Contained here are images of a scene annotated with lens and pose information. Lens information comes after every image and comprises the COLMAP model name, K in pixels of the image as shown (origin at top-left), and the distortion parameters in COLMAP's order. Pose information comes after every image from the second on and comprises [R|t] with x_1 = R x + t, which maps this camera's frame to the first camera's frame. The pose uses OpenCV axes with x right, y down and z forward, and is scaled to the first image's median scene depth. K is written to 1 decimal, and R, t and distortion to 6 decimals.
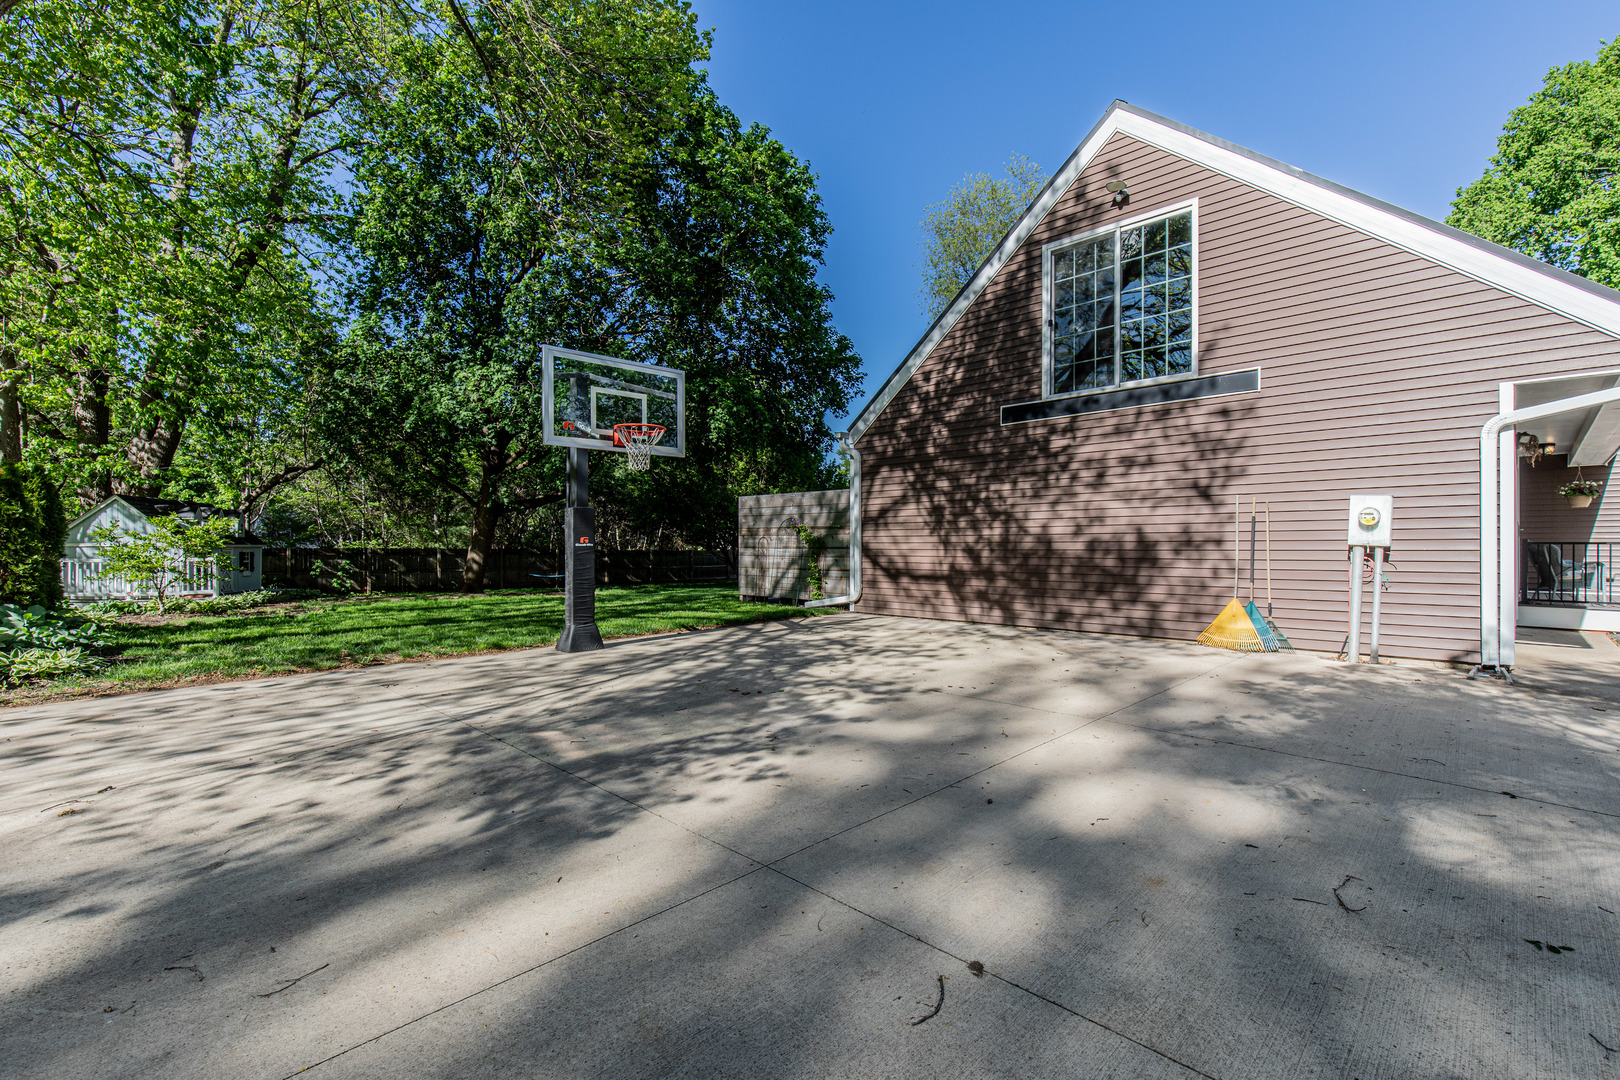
lens RADIAL K [[726.4, 0, 817.5], [0, 726.4, 543.1], [0, 0, 1]] dist [0.005929, -0.000562]
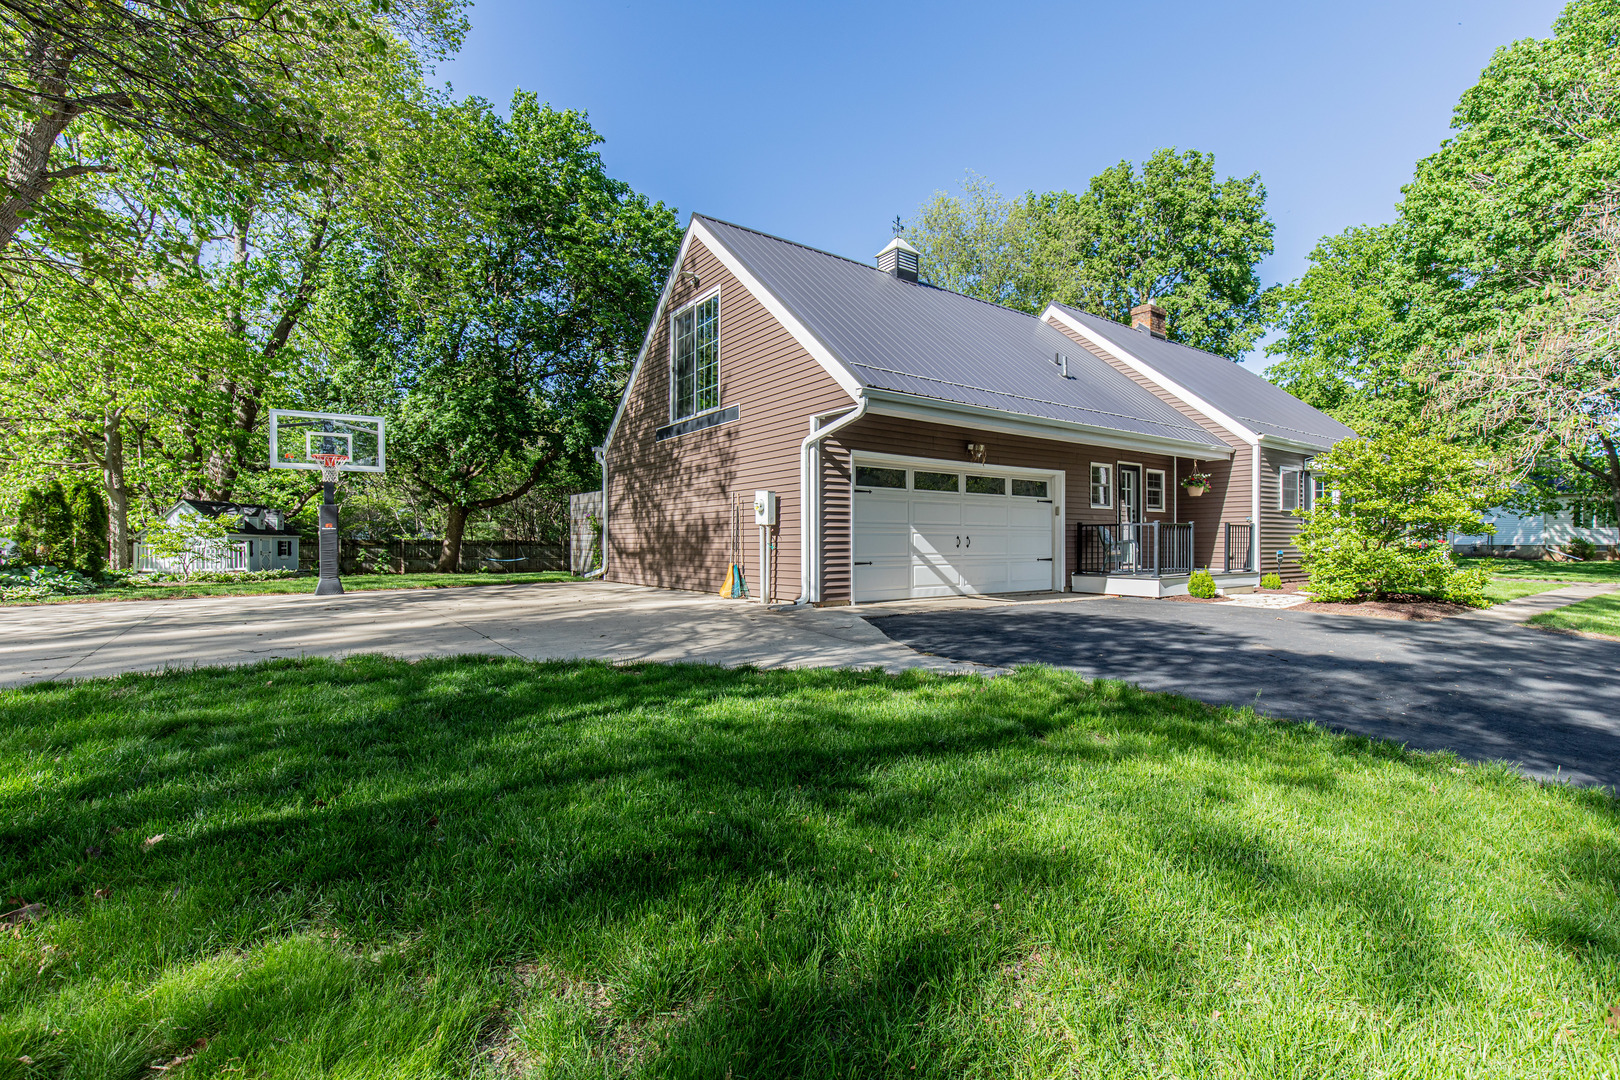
lens RADIAL K [[726.4, 0, 817.5], [0, 726.4, 543.1], [0, 0, 1]] dist [0.005929, -0.000562]
pose [[0.986308, -0.001954, -0.164905, 0.854649], [0.002616, 0.999989, 0.003798, 0.027106], [0.164896, -0.004177, 0.986302, -0.343797]]
